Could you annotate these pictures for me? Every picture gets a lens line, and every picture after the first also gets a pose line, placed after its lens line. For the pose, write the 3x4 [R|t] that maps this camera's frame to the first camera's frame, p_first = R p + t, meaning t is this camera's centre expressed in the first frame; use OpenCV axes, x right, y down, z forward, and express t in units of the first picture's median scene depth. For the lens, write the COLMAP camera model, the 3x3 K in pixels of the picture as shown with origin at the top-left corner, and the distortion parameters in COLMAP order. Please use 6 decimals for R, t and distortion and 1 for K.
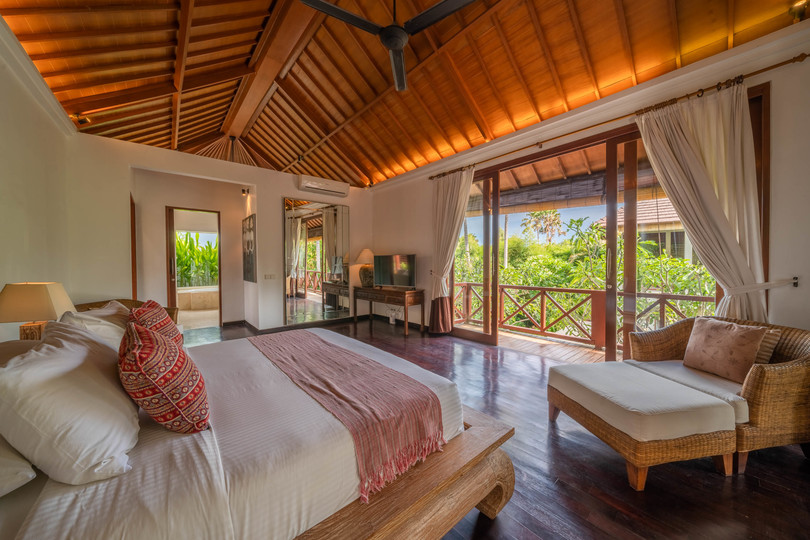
lens RADIAL K [[289.7, 0, 402.7], [0, 289.7, 268.2], [0, 0, 1]] dist [-0.007550, -0.000126]
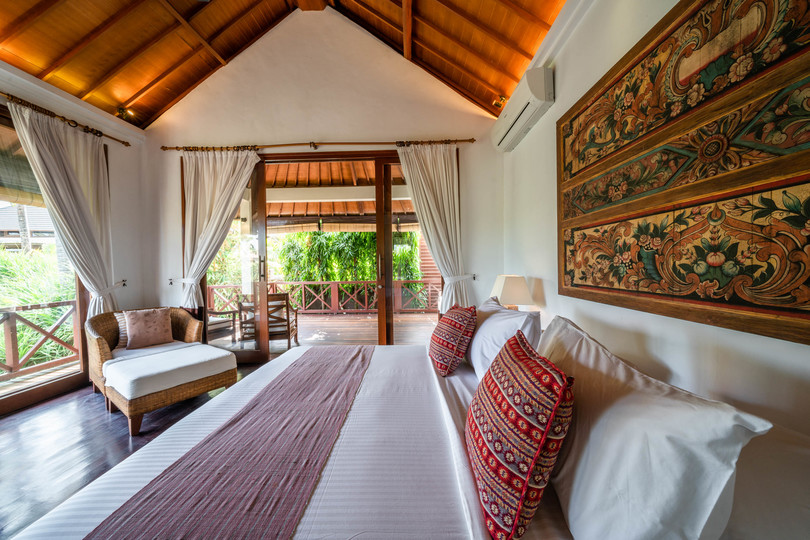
lens RADIAL K [[282.4, 0, 405.2], [0, 282.4, 268.1], [0, 0, 1]] dist [-0.007717, -0.000085]
pose [[-0.761162, 0.008272, 0.648509, -0.565203], [0.026821, 0.999465, 0.018732, -0.011340], [-0.648007, 0.031652, -0.760977, 0.804898]]
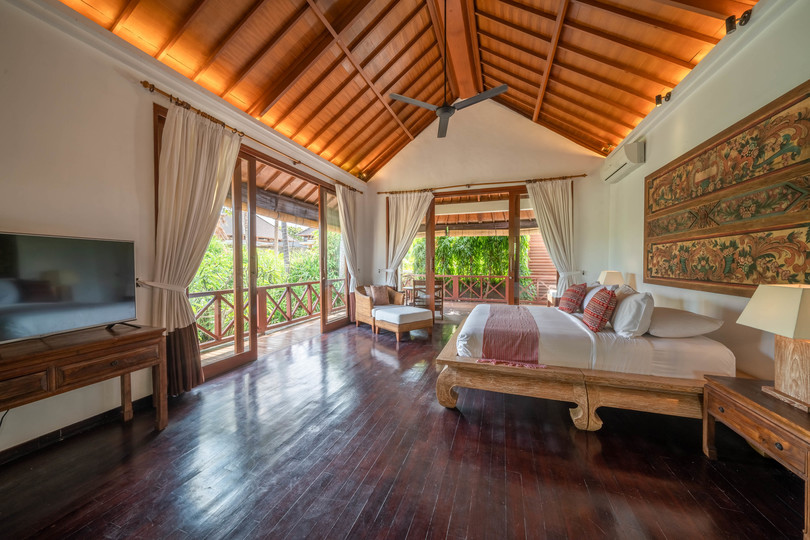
lens RADIAL K [[282.4, 0, 405.2], [0, 282.4, 268.1], [0, 0, 1]] dist [-0.007717, -0.000085]
pose [[-0.524498, -0.011082, 0.851340, -0.867913], [0.012982, 0.999695, 0.021011, -0.019363], [-0.851313, 0.022072, -0.524194, 1.457517]]
